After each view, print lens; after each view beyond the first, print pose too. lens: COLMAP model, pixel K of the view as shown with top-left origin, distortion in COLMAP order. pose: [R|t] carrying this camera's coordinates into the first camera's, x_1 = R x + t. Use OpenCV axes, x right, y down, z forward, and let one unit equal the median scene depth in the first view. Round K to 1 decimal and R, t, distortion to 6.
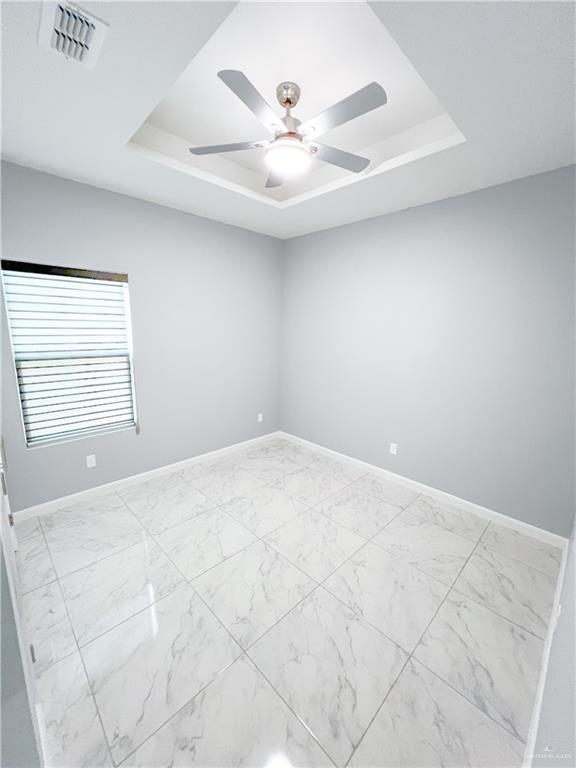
lens RADIAL K [[305.4, 0, 287.8], [0, 305.4, 384.2], [0, 0, 1]] dist [-0.003140, -0.000066]
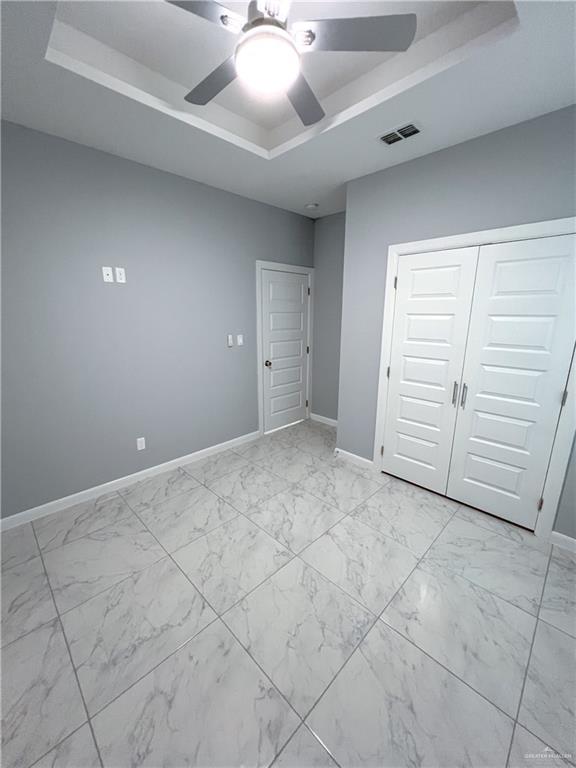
lens RADIAL K [[305.4, 0, 287.3], [0, 305.4, 384.7], [0, 0, 1]] dist [-0.003140, -0.000066]
pose [[-0.999615, -0.023679, -0.014488, -0.044875], [-0.027570, 0.907829, 0.418434, -0.311409], [0.003244, 0.418672, -0.908132, 1.725397]]
